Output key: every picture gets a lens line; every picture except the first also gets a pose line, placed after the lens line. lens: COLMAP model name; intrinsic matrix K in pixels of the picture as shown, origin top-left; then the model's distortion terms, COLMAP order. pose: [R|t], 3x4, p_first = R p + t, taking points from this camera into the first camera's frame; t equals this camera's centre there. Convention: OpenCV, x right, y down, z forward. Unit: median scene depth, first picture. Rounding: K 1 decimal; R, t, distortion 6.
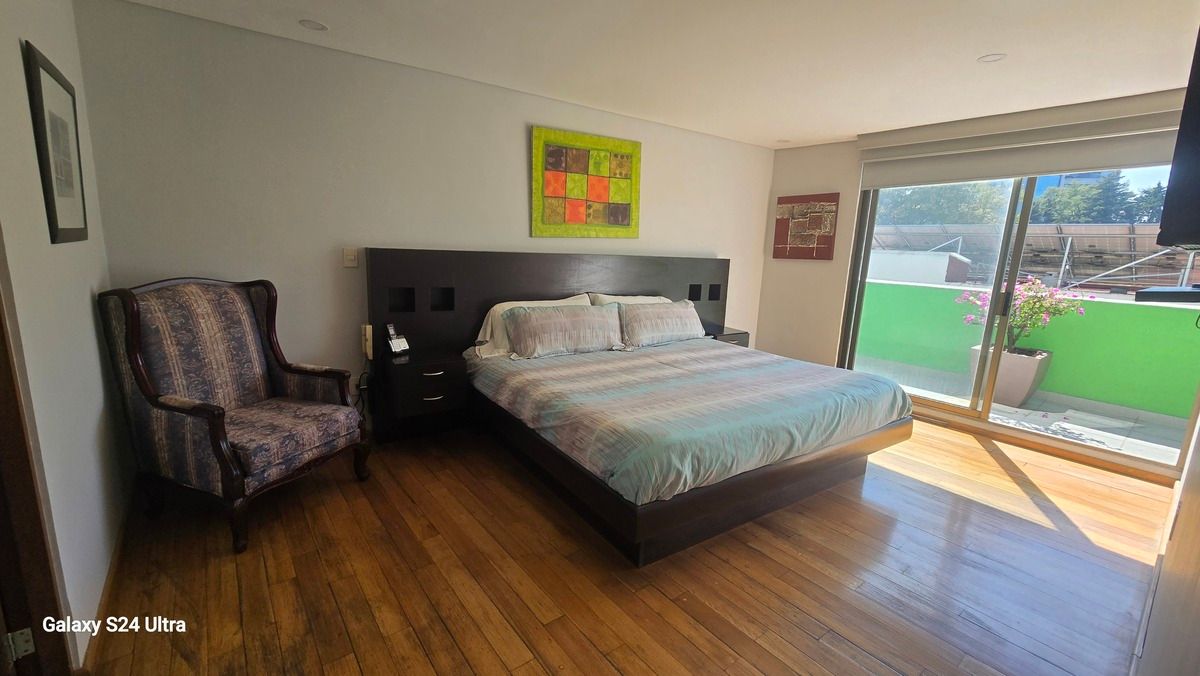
lens RADIAL K [[492.1, 0, 595.5], [0, 492.1, 336.2], [0, 0, 1]] dist [0.000660, 0.000659]
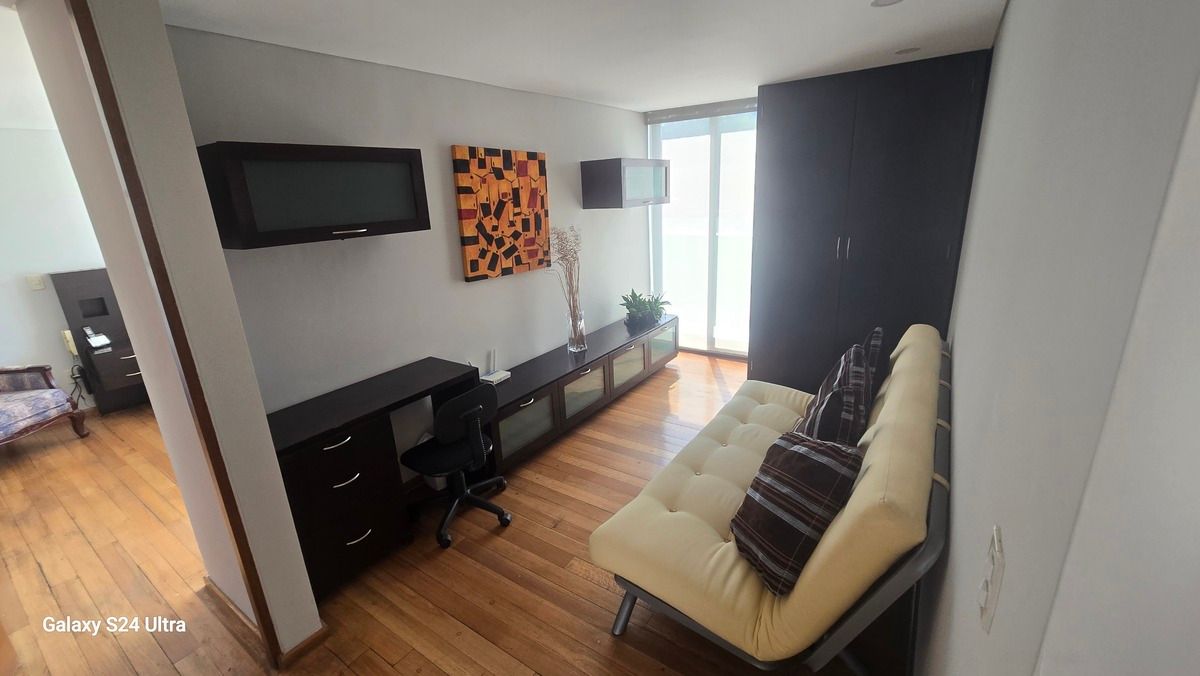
lens RADIAL K [[492.1, 0, 599.2], [0, 492.1, 332.5], [0, 0, 1]] dist [0.000660, 0.000659]
pose [[0.950438, -0.168554, 0.261260, 0.664722], [0.141722, 0.982790, 0.118484, 0.034841], [-0.276734, -0.075586, 0.957969, -0.814774]]
